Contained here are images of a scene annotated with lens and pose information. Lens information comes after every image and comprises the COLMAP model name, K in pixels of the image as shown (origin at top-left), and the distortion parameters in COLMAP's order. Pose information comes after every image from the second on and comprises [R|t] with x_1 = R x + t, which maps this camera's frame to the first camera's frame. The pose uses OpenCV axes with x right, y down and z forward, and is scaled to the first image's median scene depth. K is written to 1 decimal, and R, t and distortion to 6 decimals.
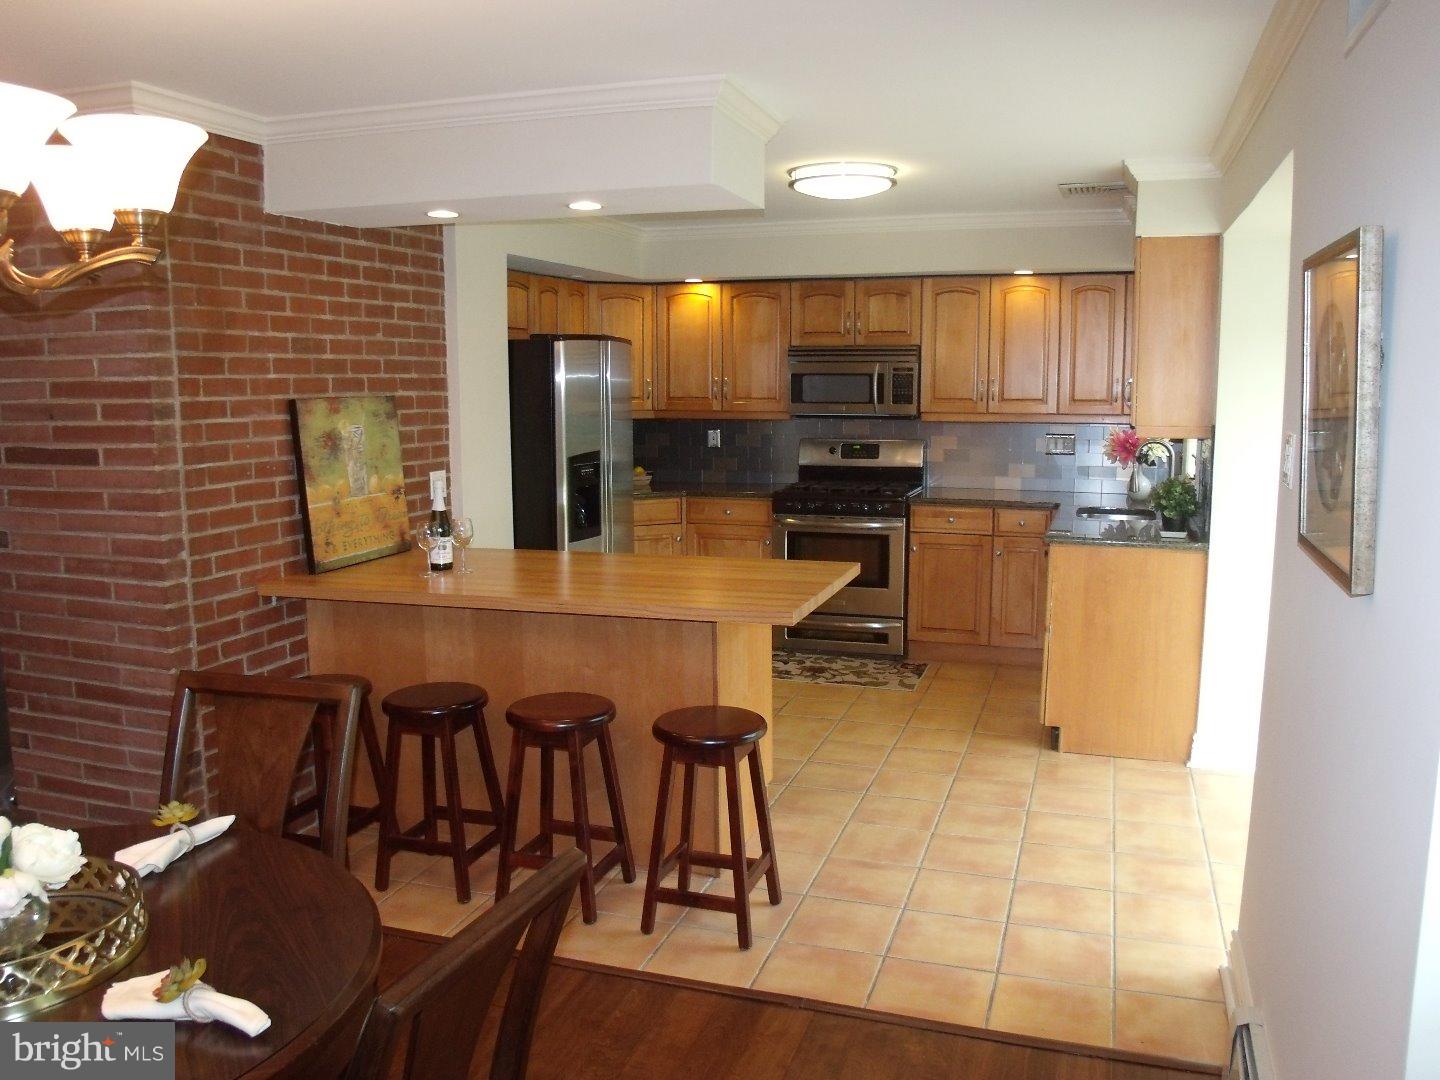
lens RADIAL K [[1160.5, 0, 716.3], [0, 1160.5, 535.4], [0, 0, 1]] dist [-0.129218, 0.069576]
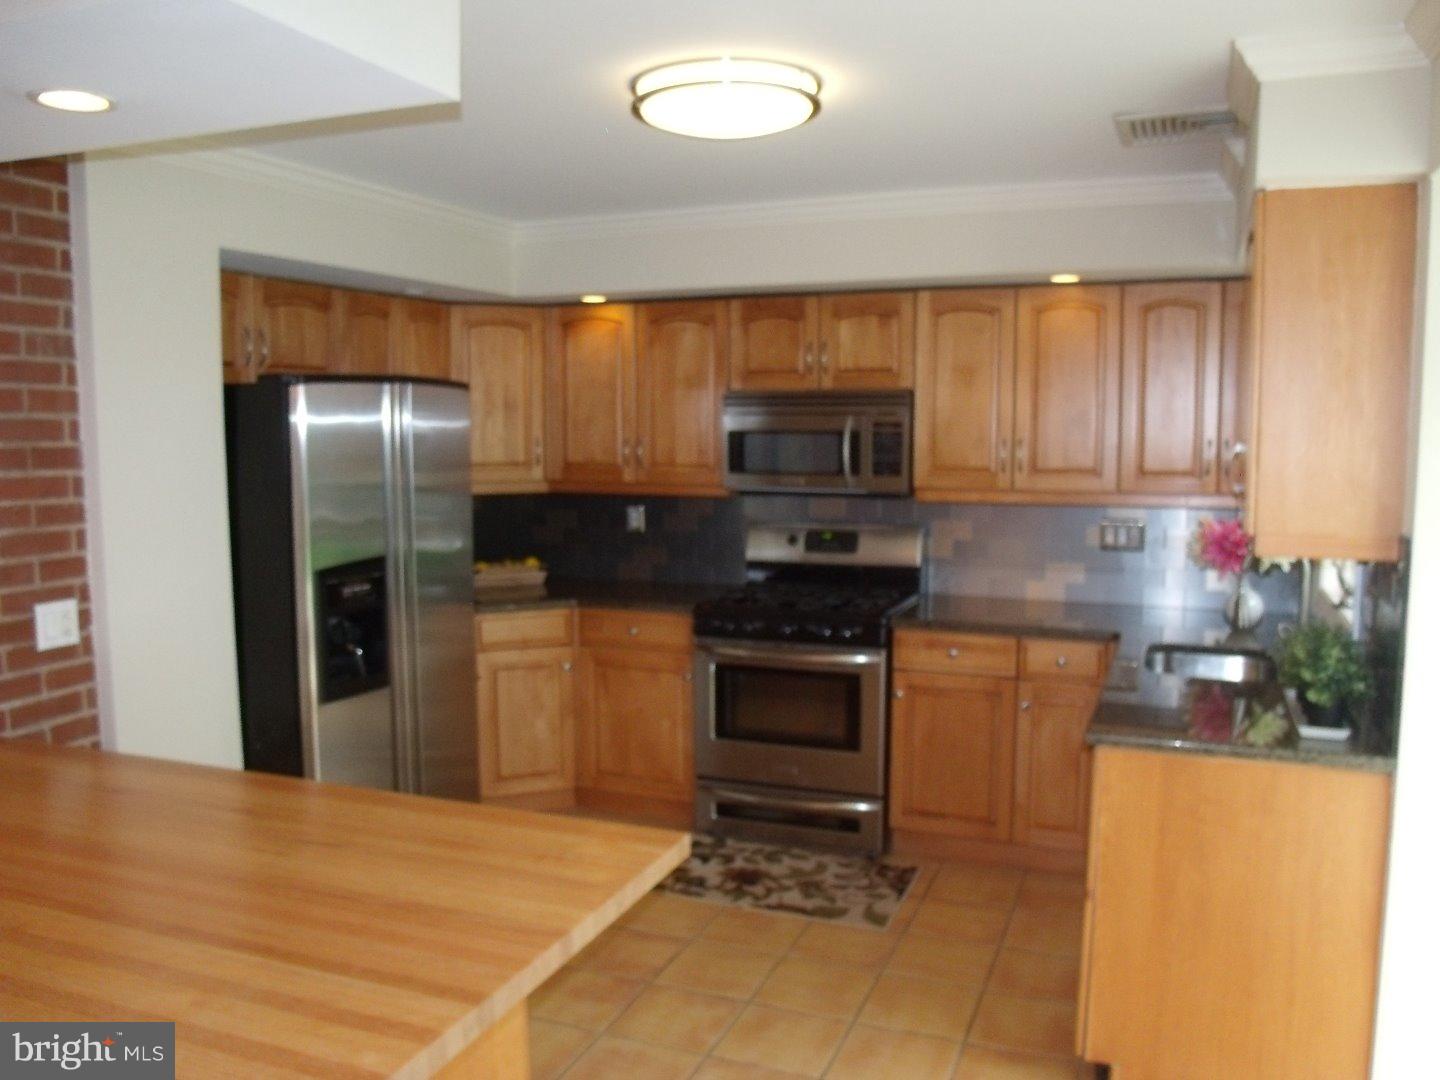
lens RADIAL K [[1160.5, 0, 723.9], [0, 1160.5, 541.8], [0, 0, 1]] dist [-0.129218, 0.069576]
pose [[0.998750, 0.006625, -0.049537, 0.103792], [-0.008255, 0.999429, -0.032778, -0.054225], [0.049292, 0.033146, 0.998234, 0.331170]]
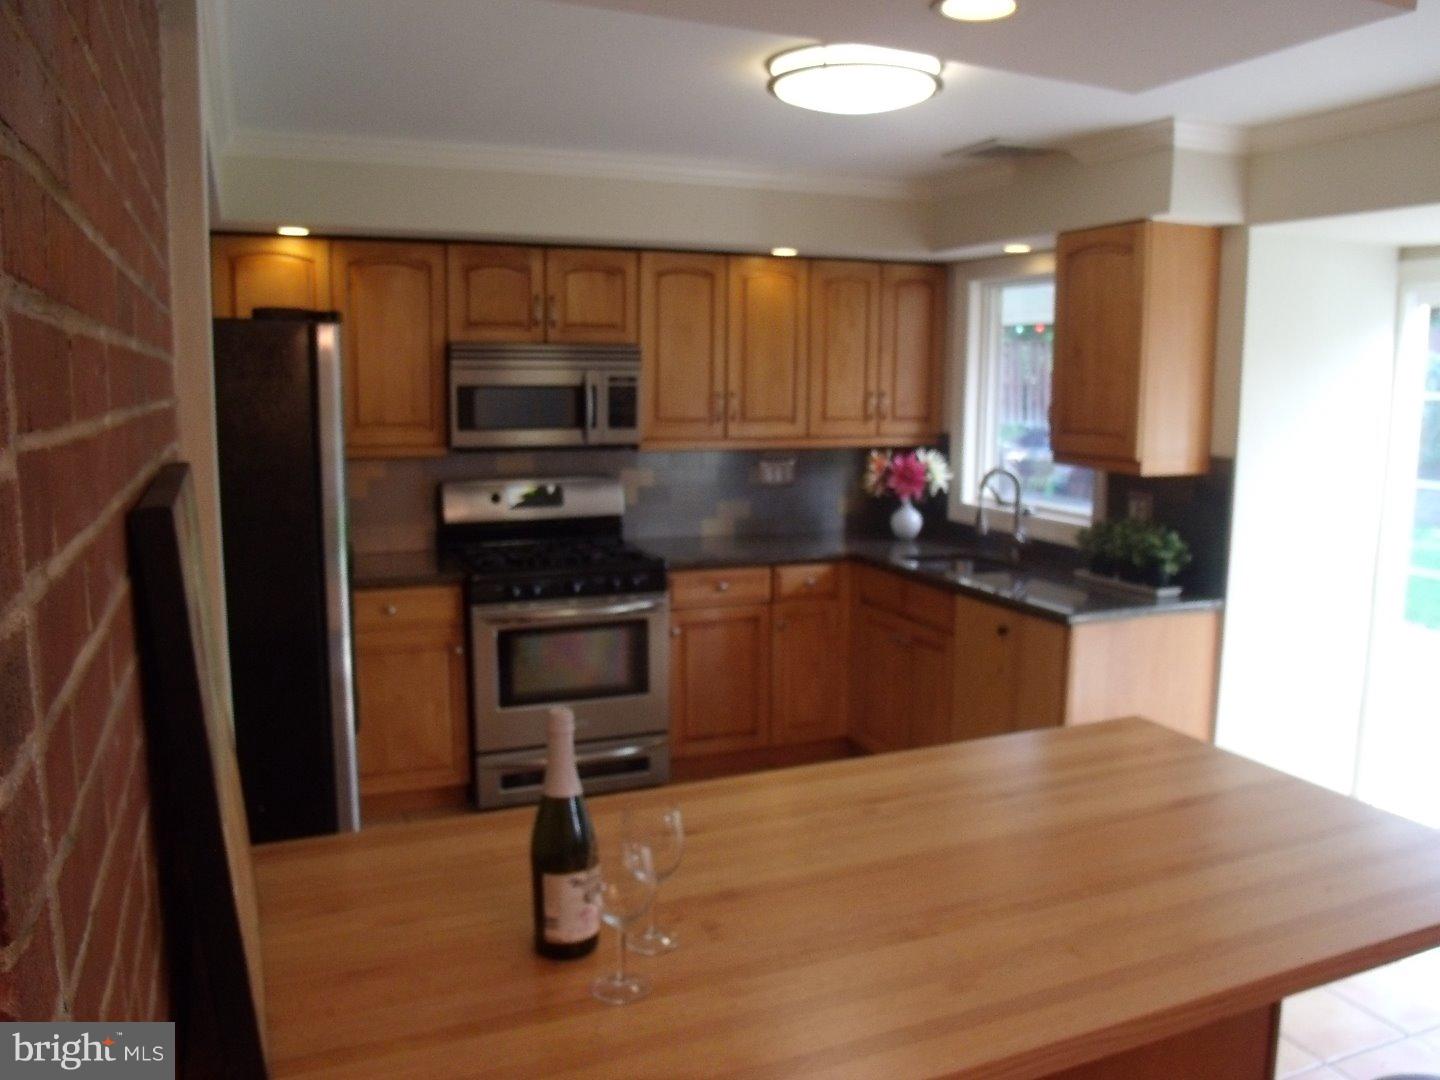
lens RADIAL K [[1160.5, 0, 709.1], [0, 1160.5, 539.0], [0, 0, 1]] dist [-0.129218, 0.069576]
pose [[0.749148, -0.084095, 0.657043, -0.280483], [0.082057, 0.996050, 0.033924, -0.068943], [-0.657300, 0.028501, 0.753090, 0.452555]]
